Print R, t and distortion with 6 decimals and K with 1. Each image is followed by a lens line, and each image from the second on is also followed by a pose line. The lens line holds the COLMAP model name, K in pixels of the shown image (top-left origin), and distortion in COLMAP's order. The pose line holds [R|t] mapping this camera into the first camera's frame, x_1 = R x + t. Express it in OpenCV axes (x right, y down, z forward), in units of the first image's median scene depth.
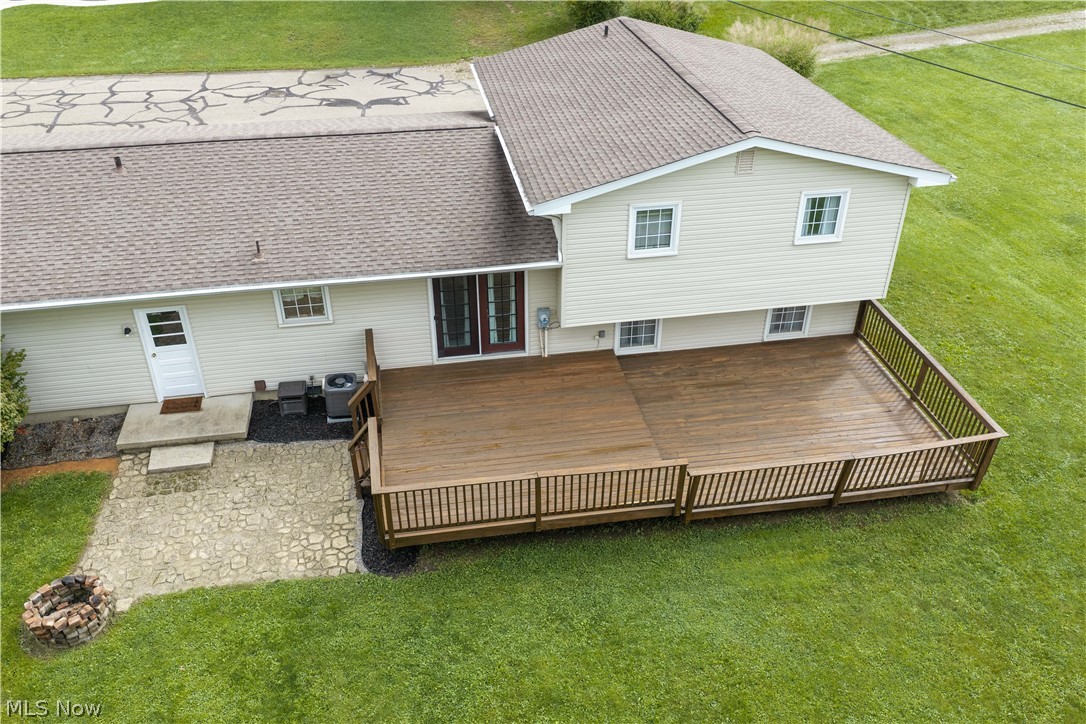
lens RADIAL K [[889.8, 0, 543.0], [0, 889.8, 362.0], [0, 0, 1]] dist [0.014969, -0.029557]
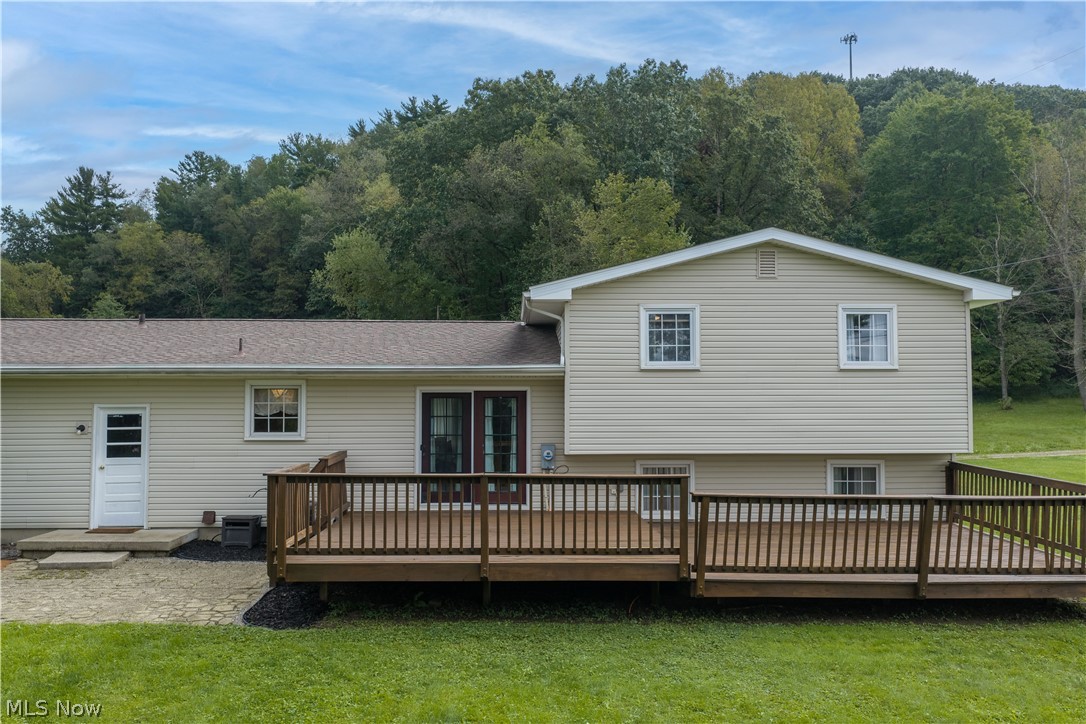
lens RADIAL K [[898.4, 0, 545.2], [0, 898.4, 363.9], [0, 0, 1]] dist [0.018638, -0.039681]
pose [[0.990565, -0.007220, -0.136856, 0.125683], [-0.073755, 0.813582, -0.576754, 0.404958], [0.115508, 0.581406, 0.805373, 0.283404]]
